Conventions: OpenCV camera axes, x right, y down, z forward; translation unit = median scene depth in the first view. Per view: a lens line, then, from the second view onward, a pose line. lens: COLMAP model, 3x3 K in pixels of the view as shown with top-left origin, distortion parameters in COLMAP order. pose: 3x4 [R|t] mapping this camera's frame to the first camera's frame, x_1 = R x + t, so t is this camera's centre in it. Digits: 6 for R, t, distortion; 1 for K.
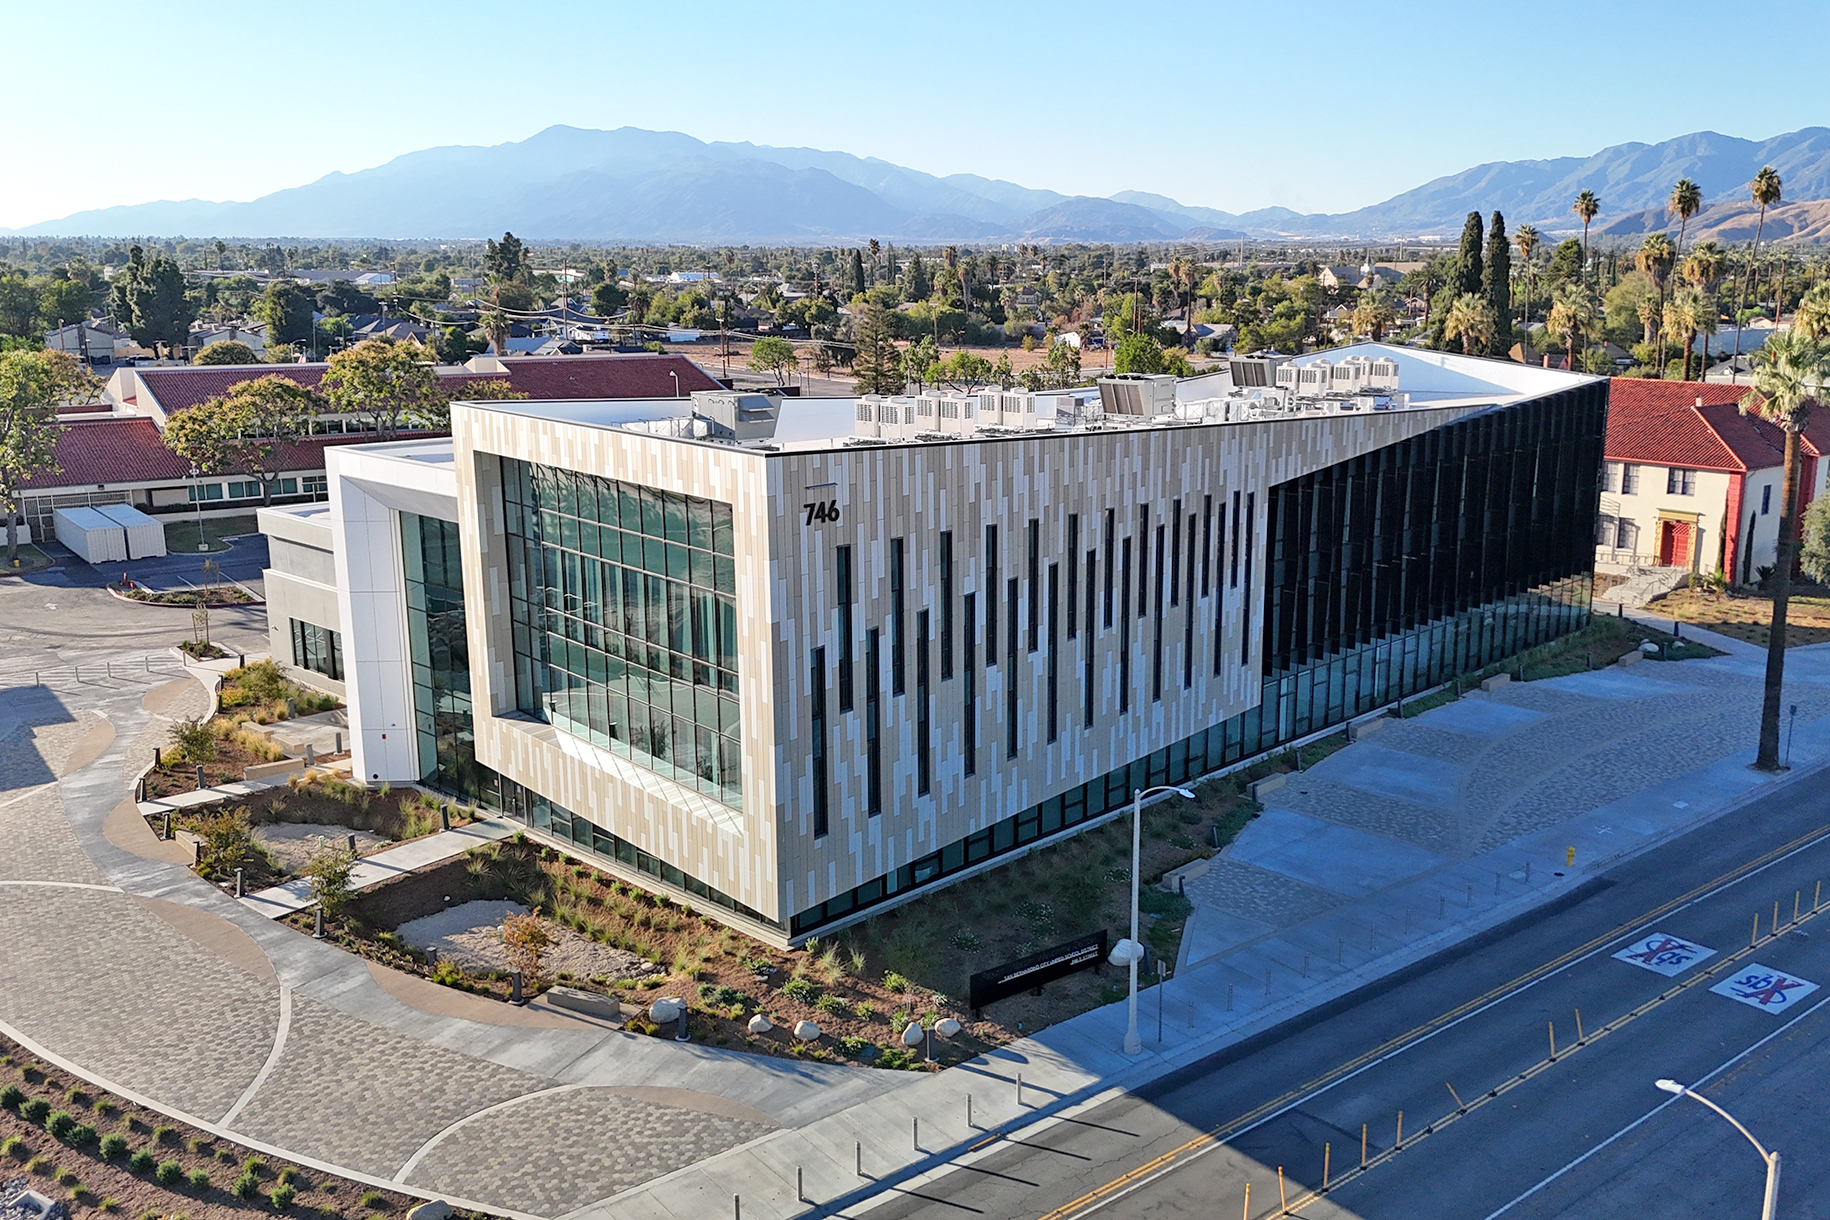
lens RADIAL K [[1554.2, 0, 843.3], [0, 1554.2, 609.2], [0, 0, 1]] dist [0.084117, -0.082026]
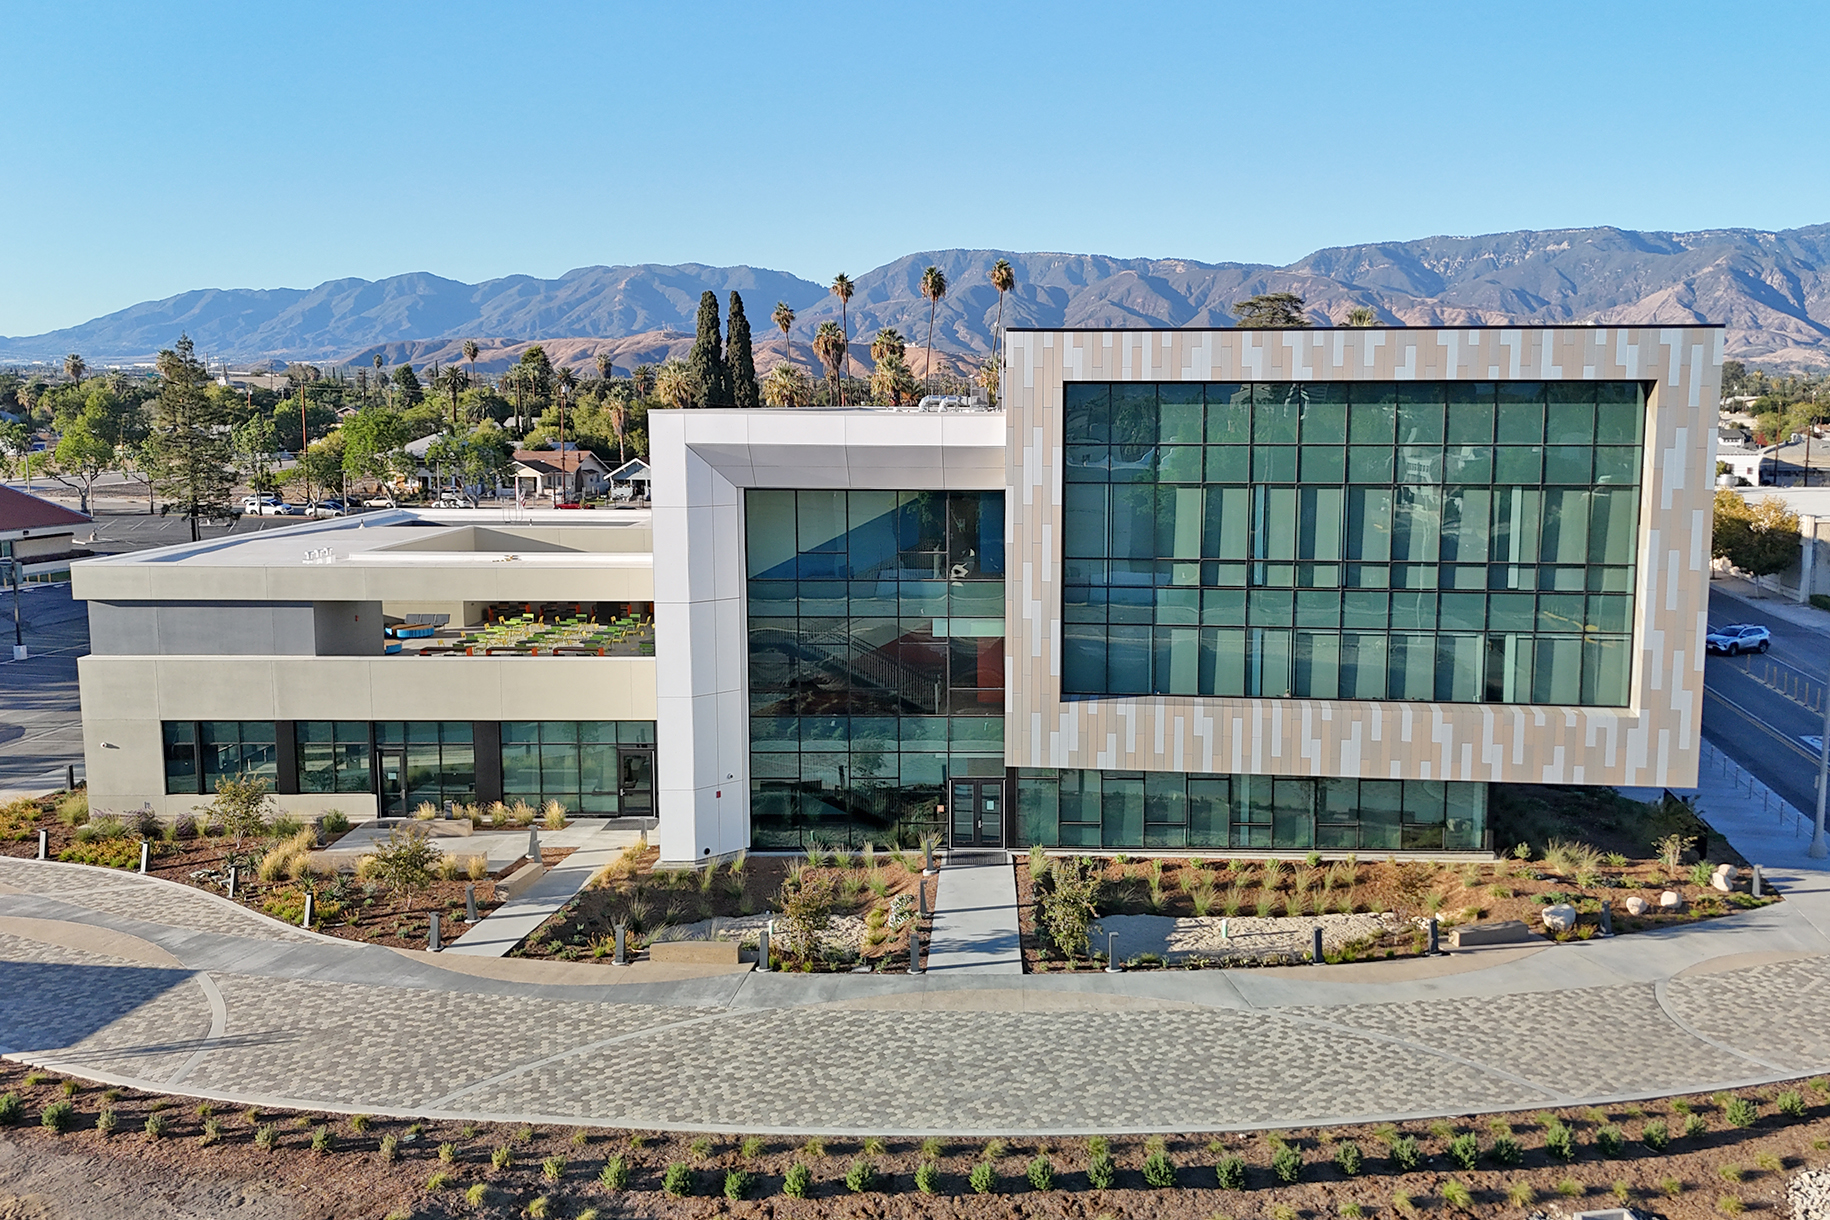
lens RADIAL K [[1632.7, 0, 944.7], [0, 1632.7, 615.2], [0, 0, 1]] dist [0.046248, -0.013843]
pose [[0.731175, -0.086023, 0.676745, -0.827618], [0.137790, 0.990194, -0.023006, 0.031920], [-0.668130, 0.110070, 0.735858, 0.375648]]
